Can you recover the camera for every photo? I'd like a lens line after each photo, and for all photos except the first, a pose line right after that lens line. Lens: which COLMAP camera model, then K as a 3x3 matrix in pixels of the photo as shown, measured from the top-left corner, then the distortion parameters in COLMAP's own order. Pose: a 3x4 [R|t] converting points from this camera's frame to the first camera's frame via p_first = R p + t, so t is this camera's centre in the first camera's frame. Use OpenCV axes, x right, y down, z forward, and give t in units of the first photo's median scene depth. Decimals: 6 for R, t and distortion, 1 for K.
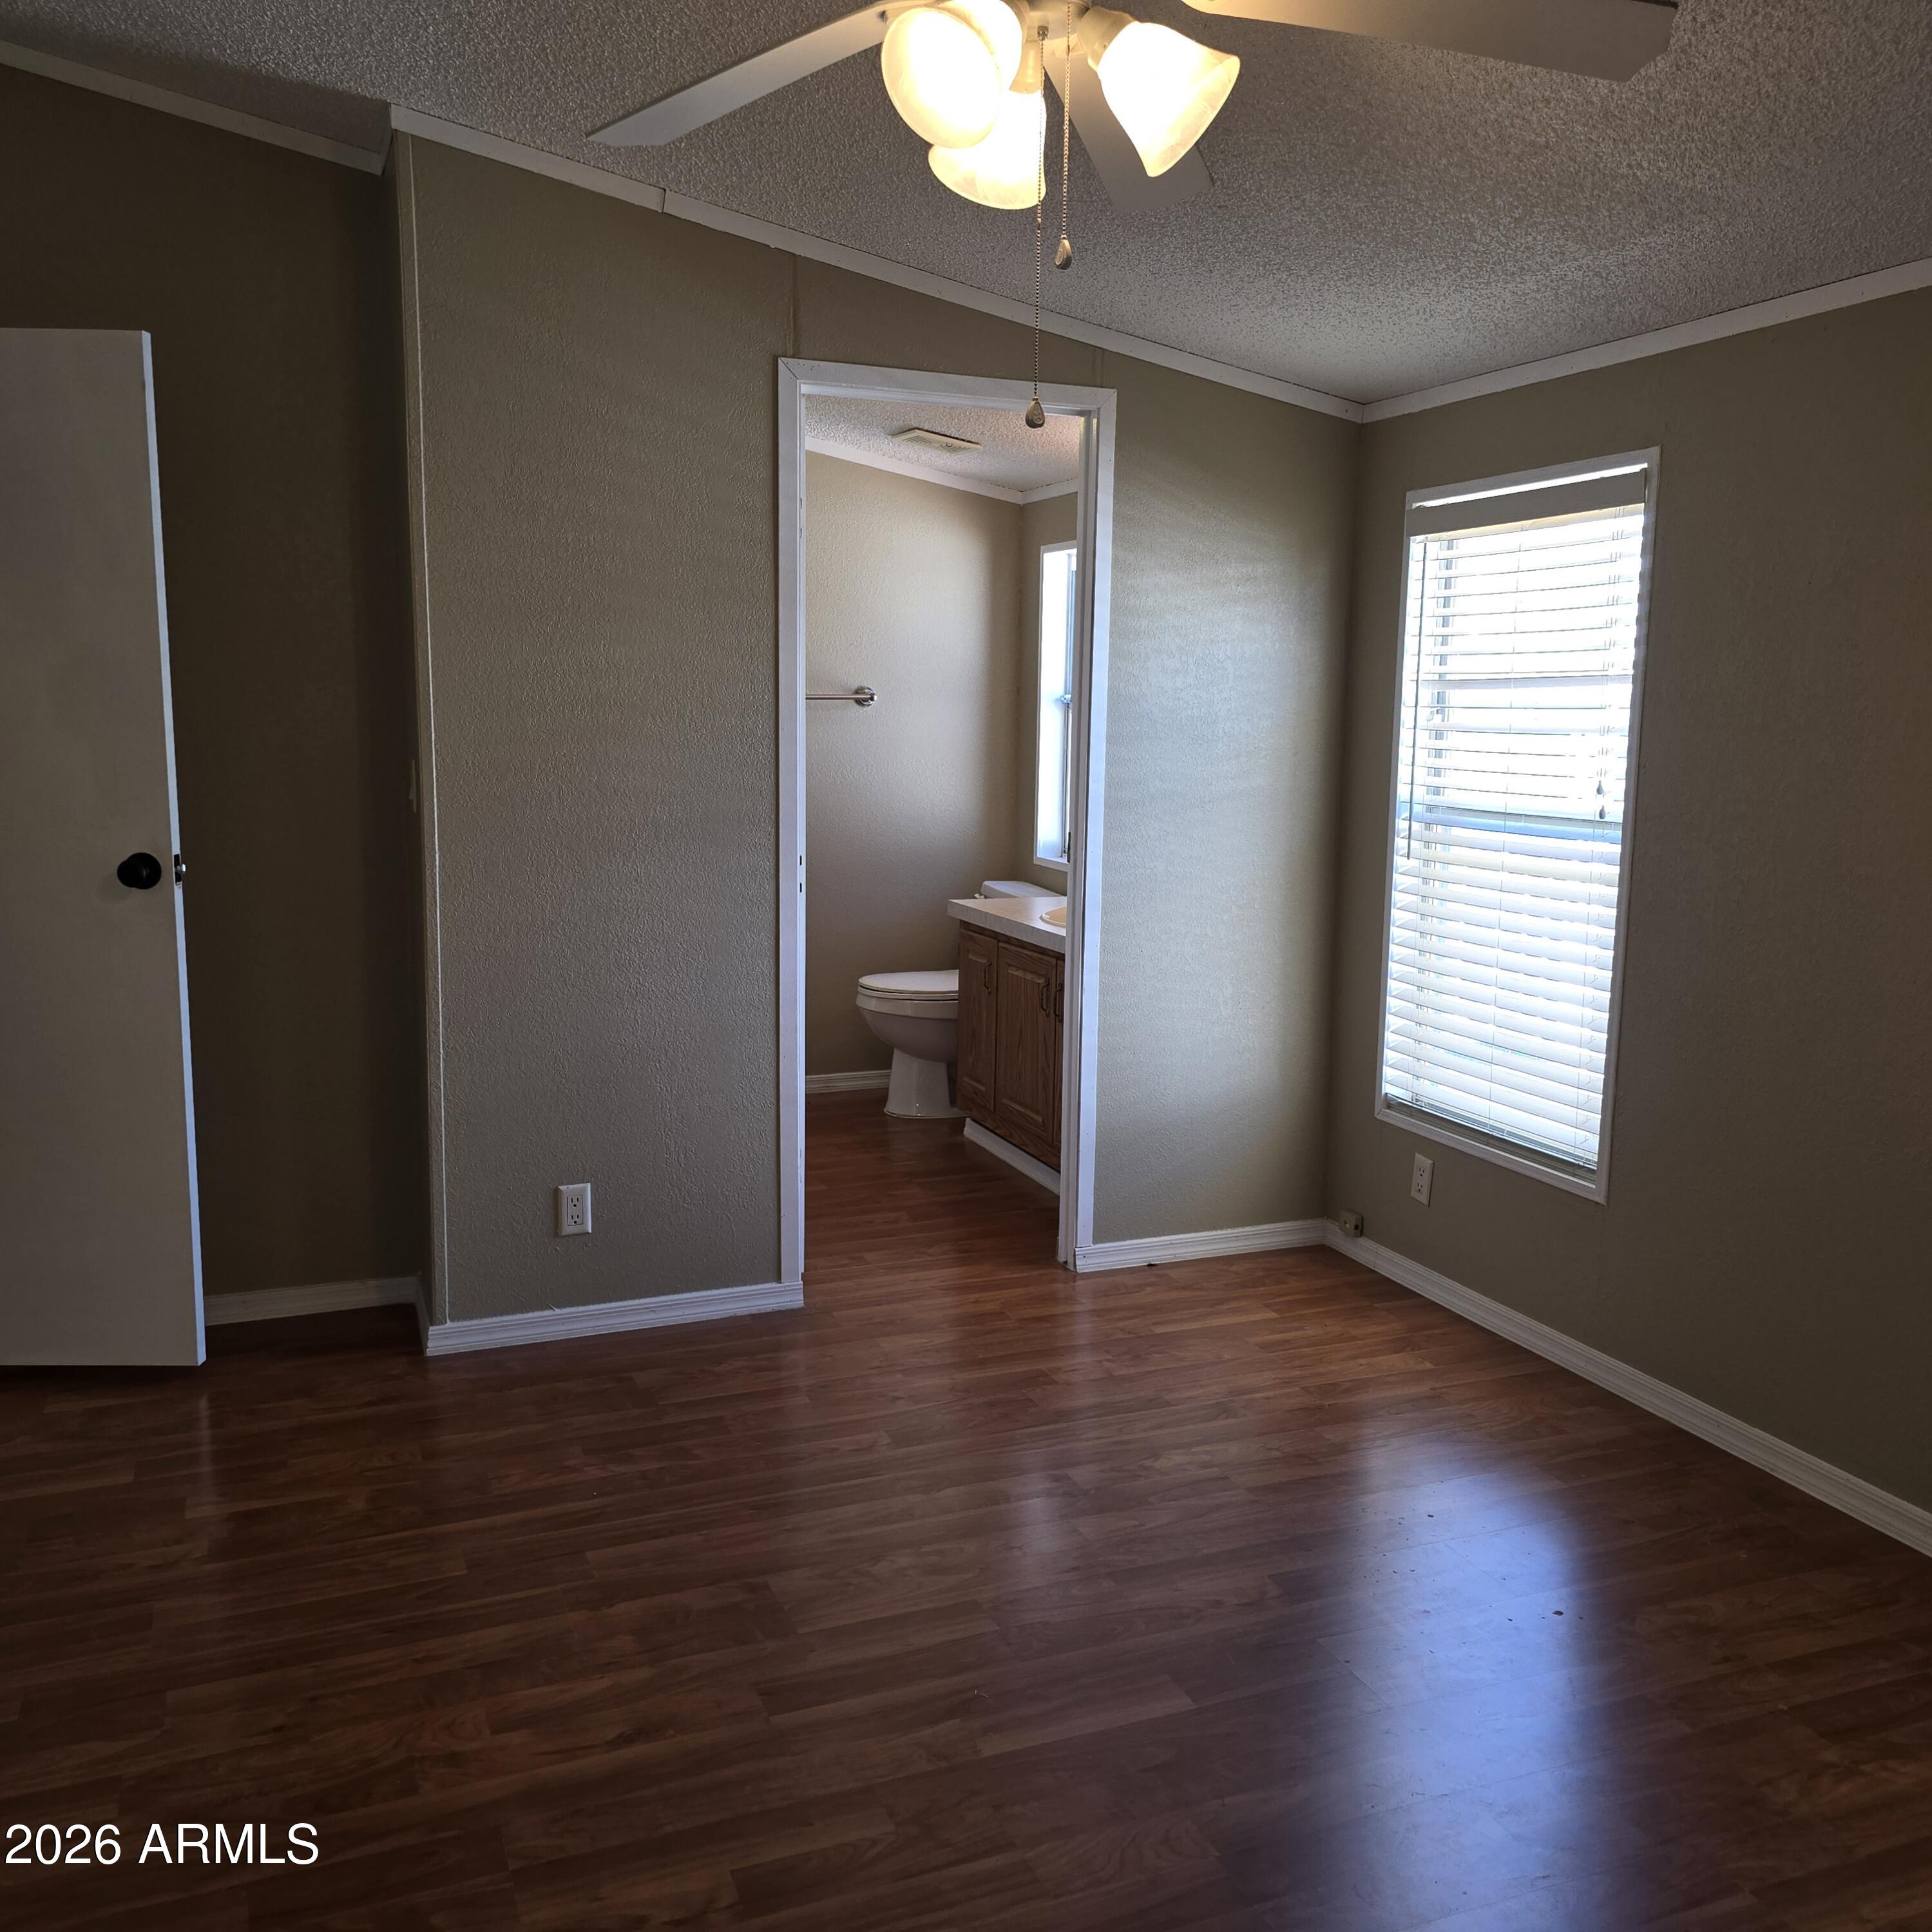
lens RADIAL K [[1726.0, 0, 944.7], [0, 1726.0, 966.9], [0, 0, 1]] dist [0.063855, -0.066061]
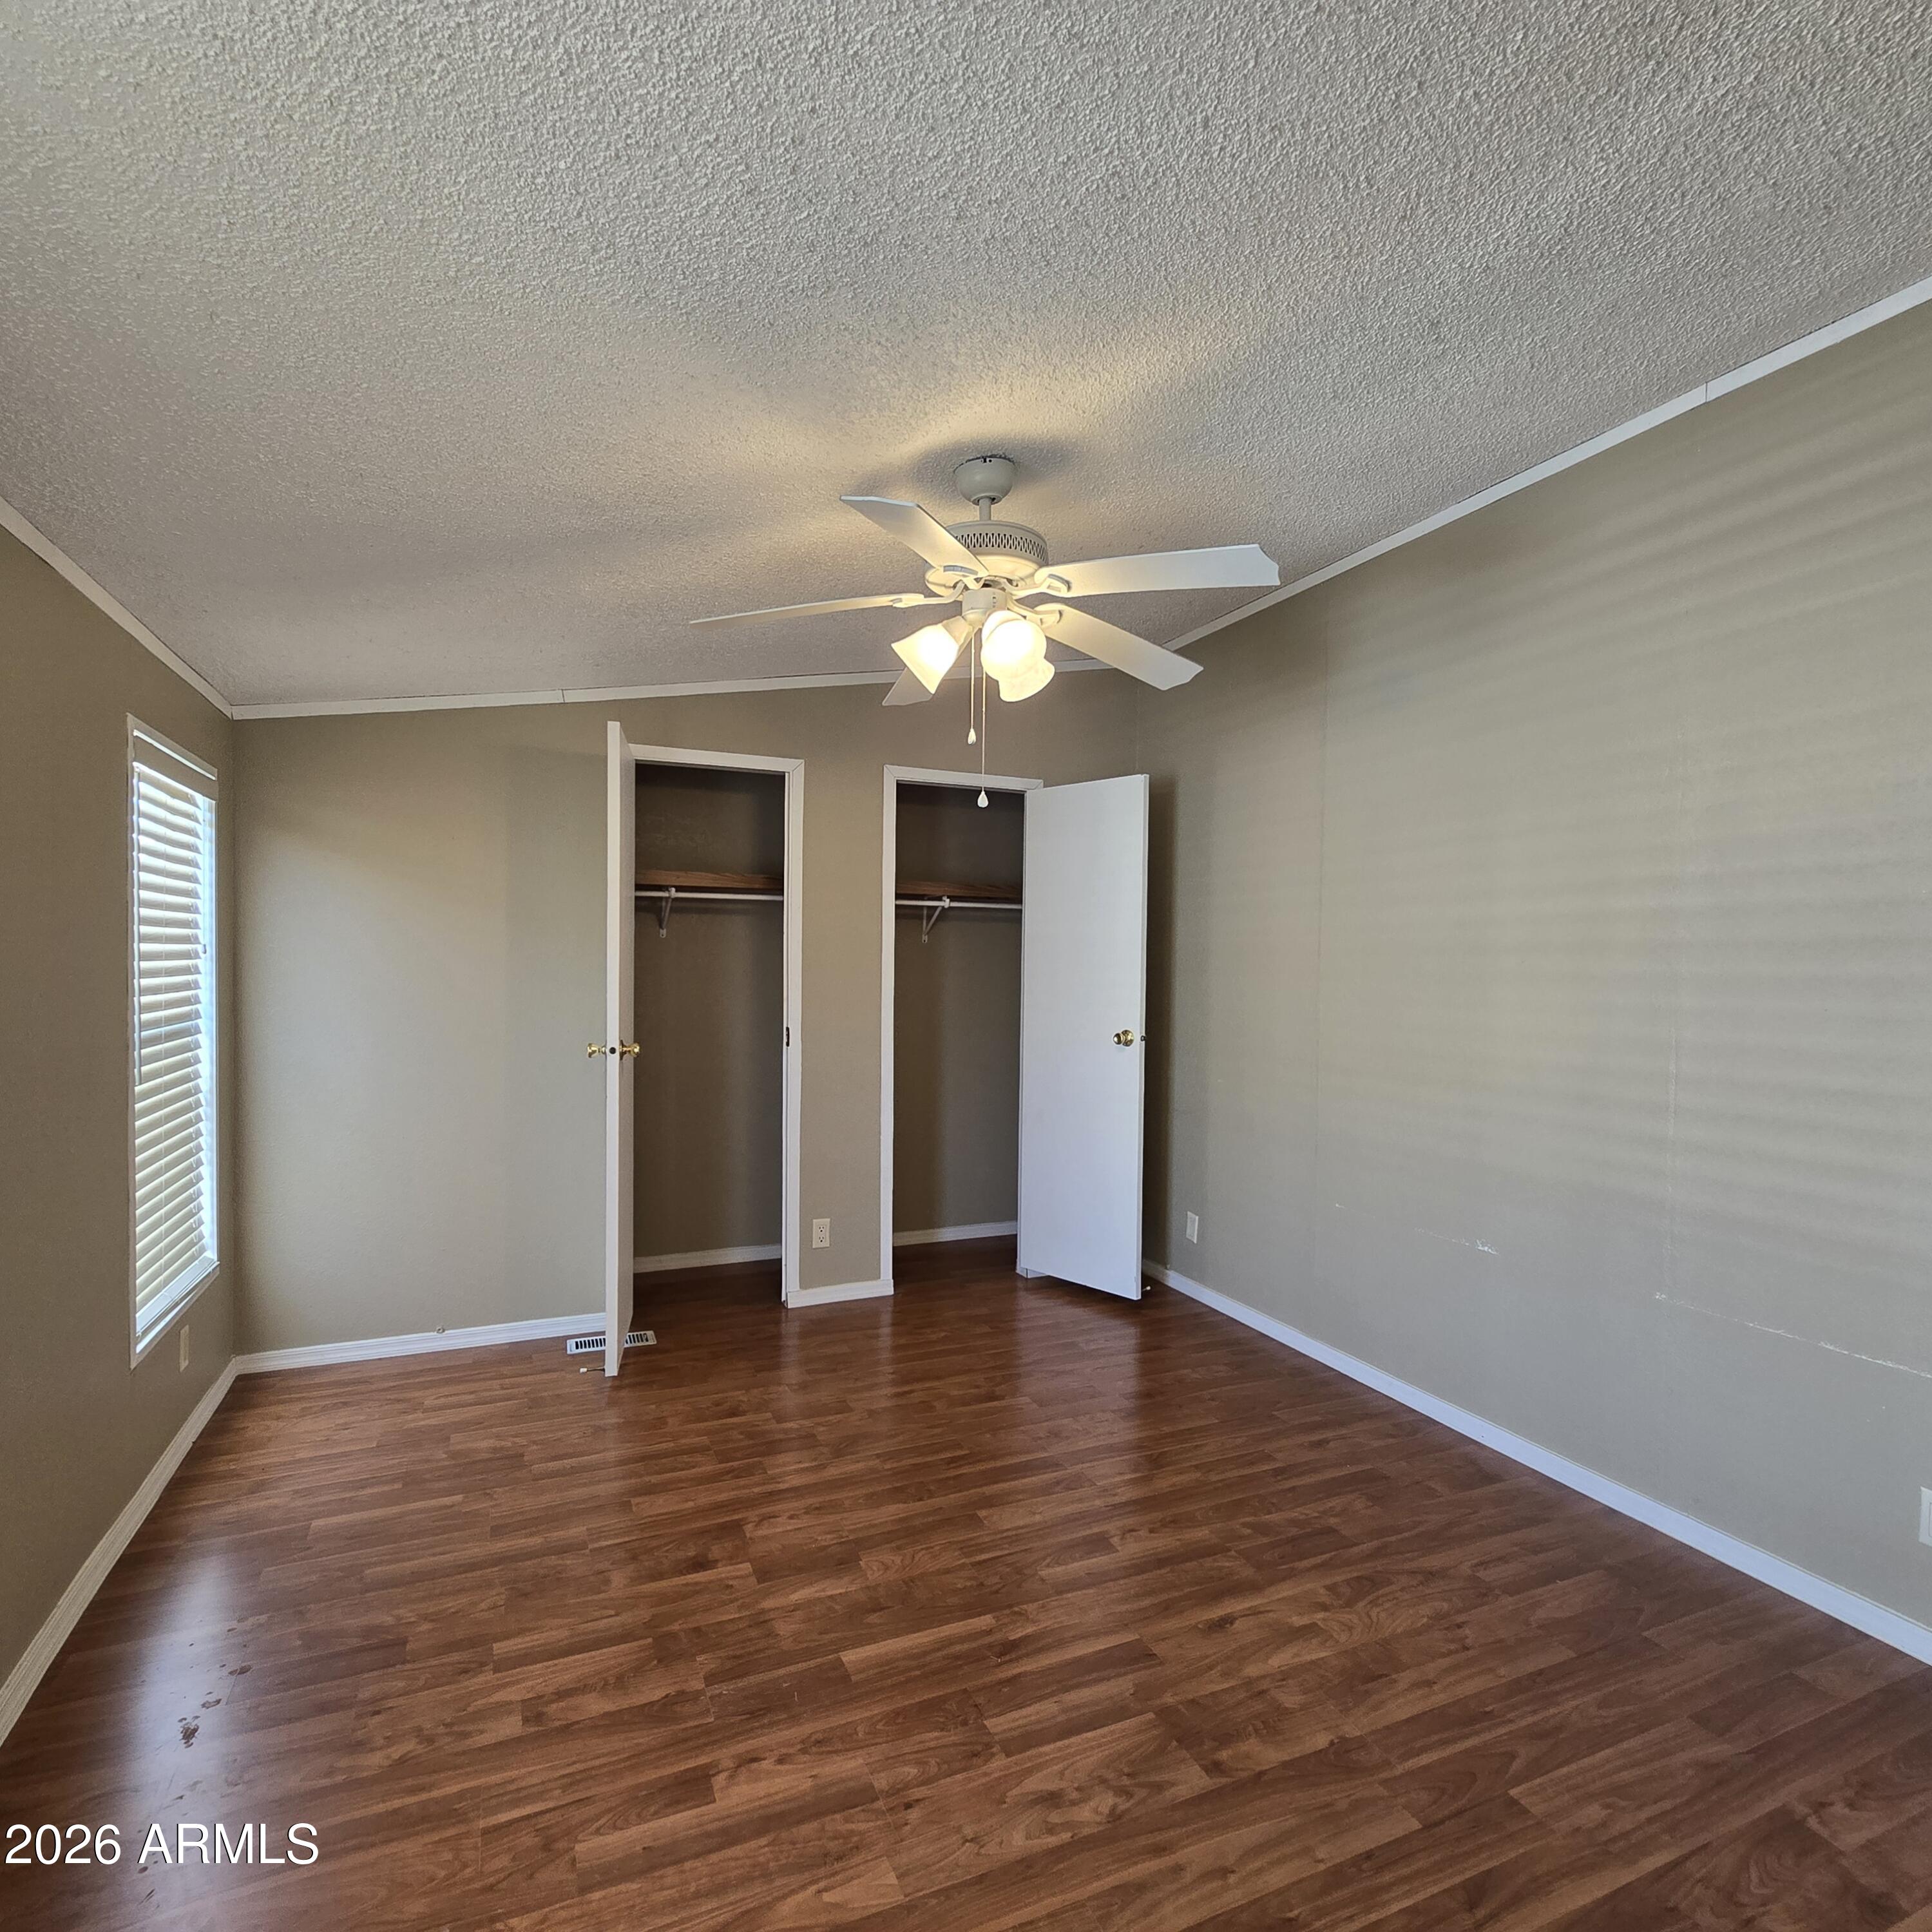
lens RADIAL K [[1058.2, 0, 970.9], [0, 1058.2, 990.5], [0, 0, 1]] dist [-0.003458, -0.001180]
pose [[-0.998957, -0.021525, -0.040266, 0.080780], [-0.028013, 0.985349, 0.168235, -0.225665], [0.036055, 0.169188, -0.984924, 1.651050]]
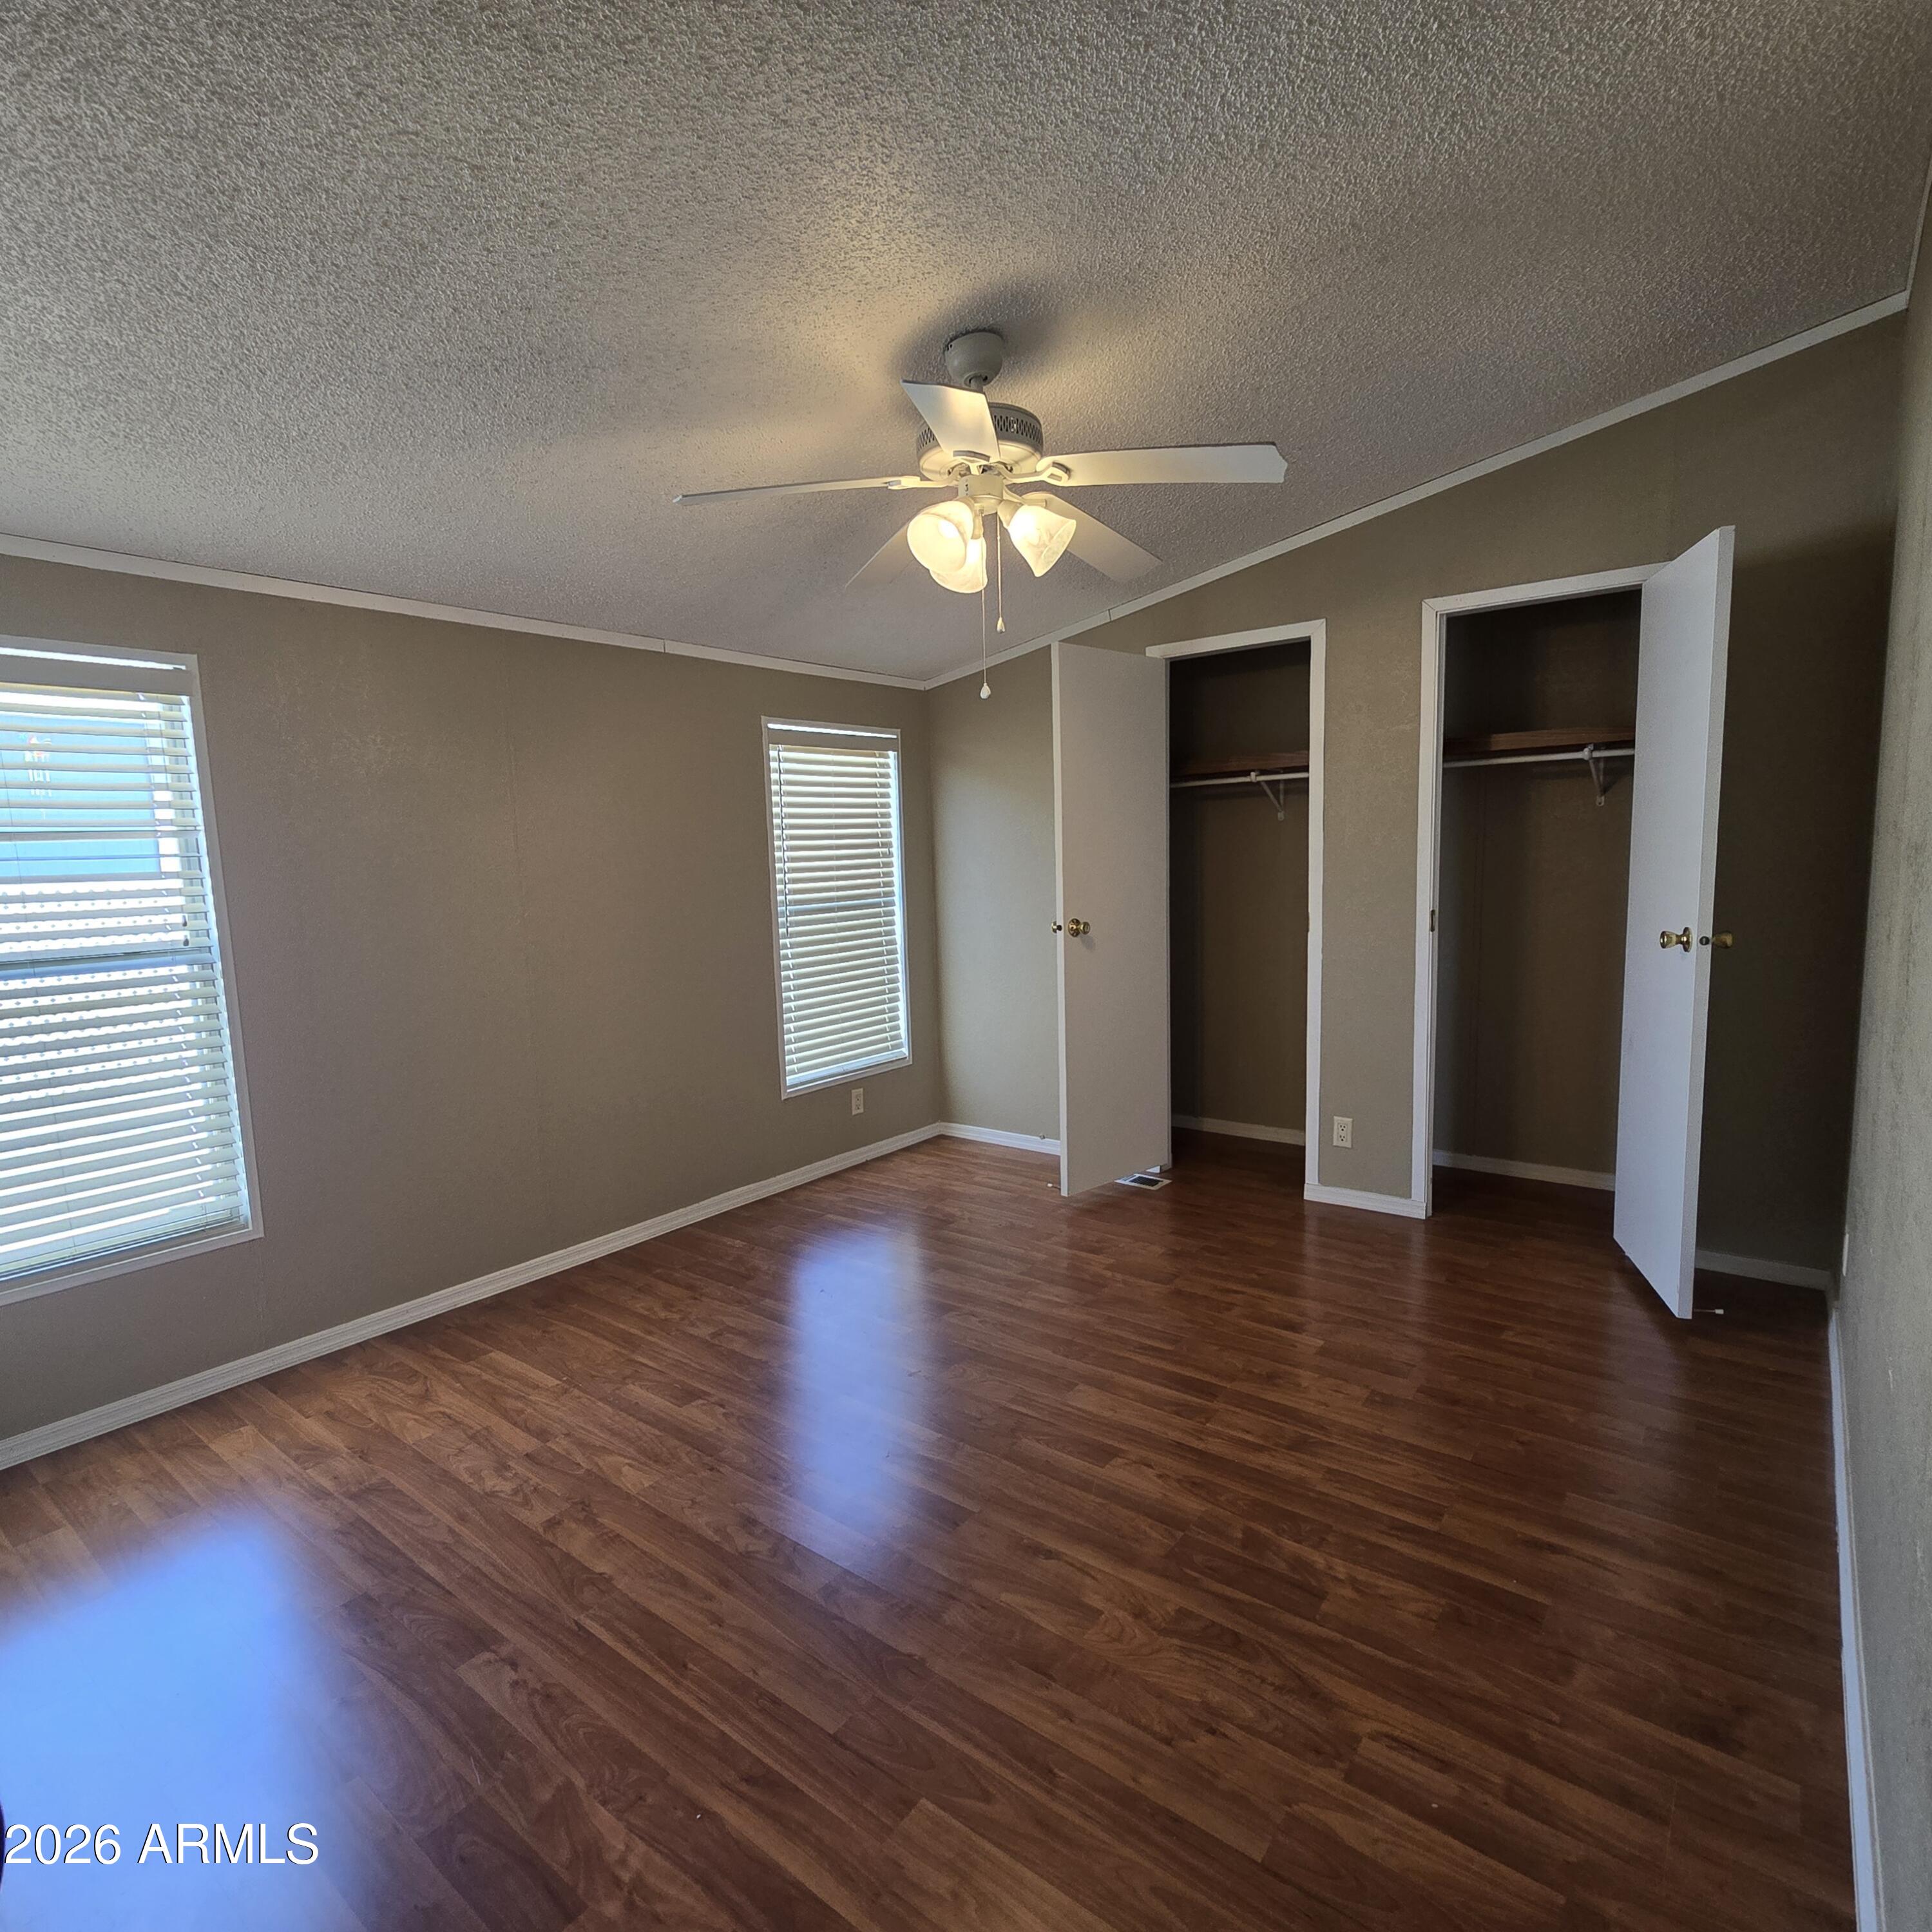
lens RADIAL K [[1058.2, 0, 970.9], [0, 1058.2, 990.5], [0, 0, 1]] dist [-0.003458, -0.001180]
pose [[-0.509201, -0.107154, 0.853951, -0.770450], [0.151892, 0.965456, 0.211717, -0.181656], [-0.847138, 0.237515, -0.475335, 1.241329]]
